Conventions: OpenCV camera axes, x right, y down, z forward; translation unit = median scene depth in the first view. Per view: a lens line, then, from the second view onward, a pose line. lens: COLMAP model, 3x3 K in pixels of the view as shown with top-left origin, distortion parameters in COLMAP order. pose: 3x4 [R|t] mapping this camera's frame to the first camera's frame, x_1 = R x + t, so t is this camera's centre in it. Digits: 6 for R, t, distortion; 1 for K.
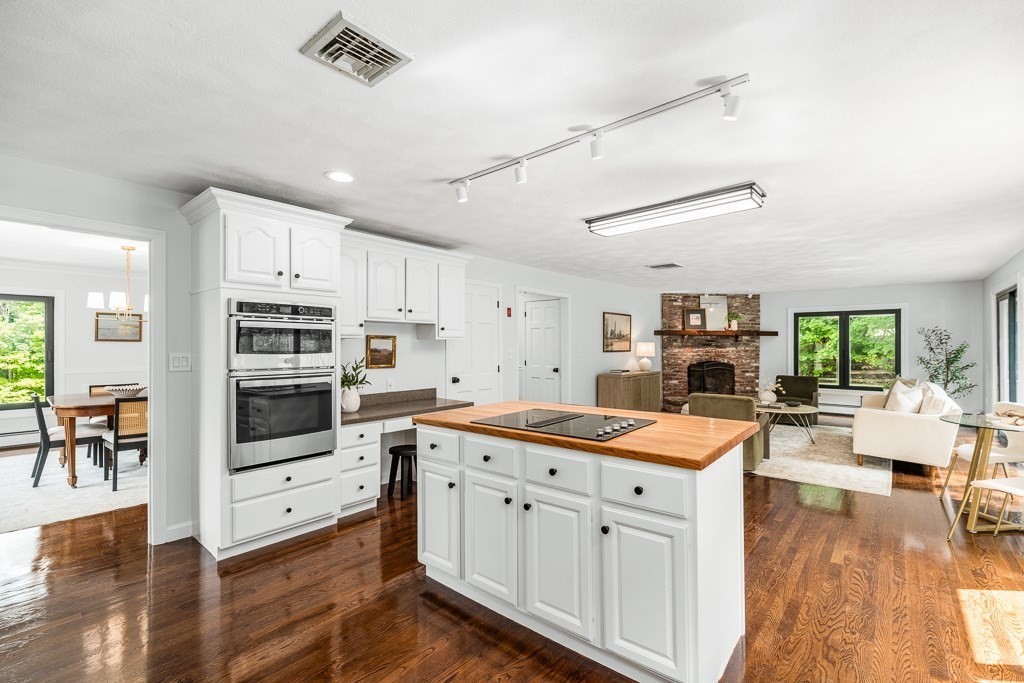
lens RADIAL K [[452.3, 0, 522.8], [0, 452.3, 338.5], [0, 0, 1]] dist [-0.003519, -0.000689]
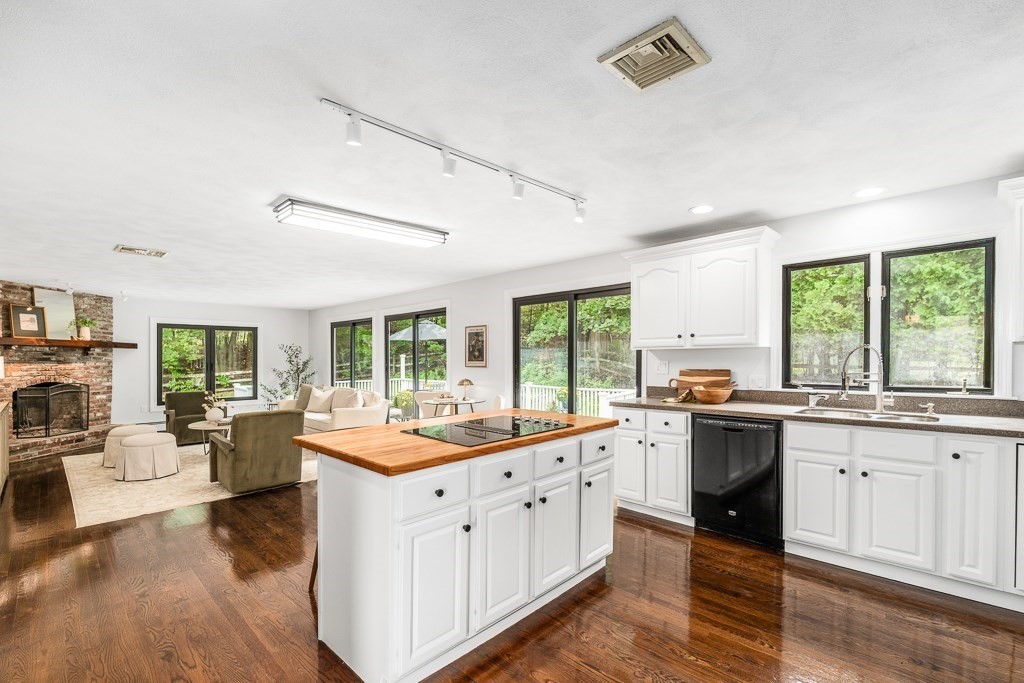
lens RADIAL K [[452.3, 0, 517.1], [0, 452.3, 361.5], [0, 0, 1]] dist [-0.003519, -0.000689]
pose [[0.072312, -0.010016, 0.997332, -0.244671], [-0.008062, 0.999911, 0.010627, 0.003839], [-0.997349, -0.008809, 0.072225, 0.217233]]
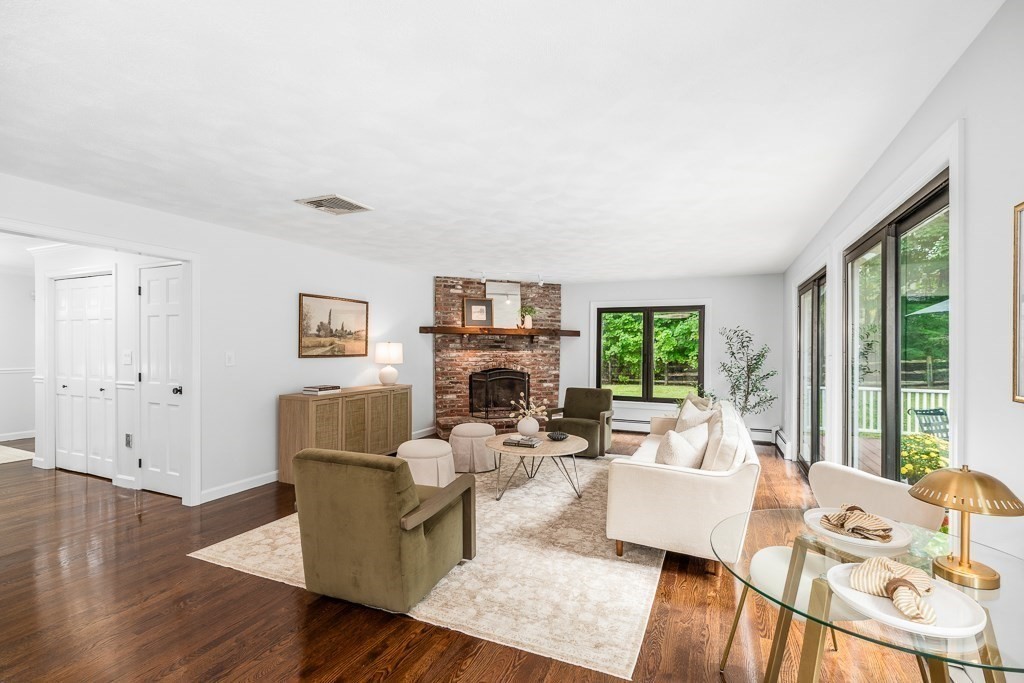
lens RADIAL K [[452.3, 0, 536.2], [0, 452.3, 346.7], [0, 0, 1]] dist [-0.003519, -0.000689]
pose [[0.952979, 0.005719, 0.302983, 0.247406], [-0.010337, 0.999854, 0.013640, 0.002483], [-0.302860, -0.016131, 0.952898, 0.254241]]
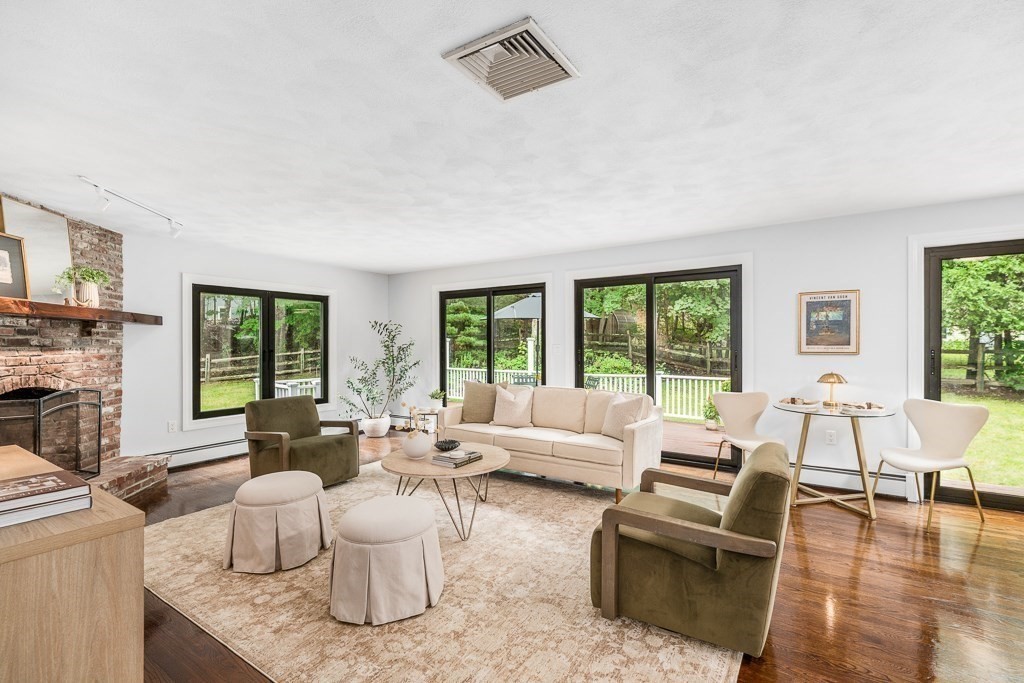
lens RADIAL K [[452.3, 0, 518.6], [0, 452.3, 346.6], [0, 0, 1]] dist [-0.003519, -0.000689]
pose [[-0.110089, -0.009333, 0.993878, 0.017131], [-0.008199, 0.999930, 0.008481, 0.010899], [-0.993888, -0.007215, -0.110158, 0.665509]]
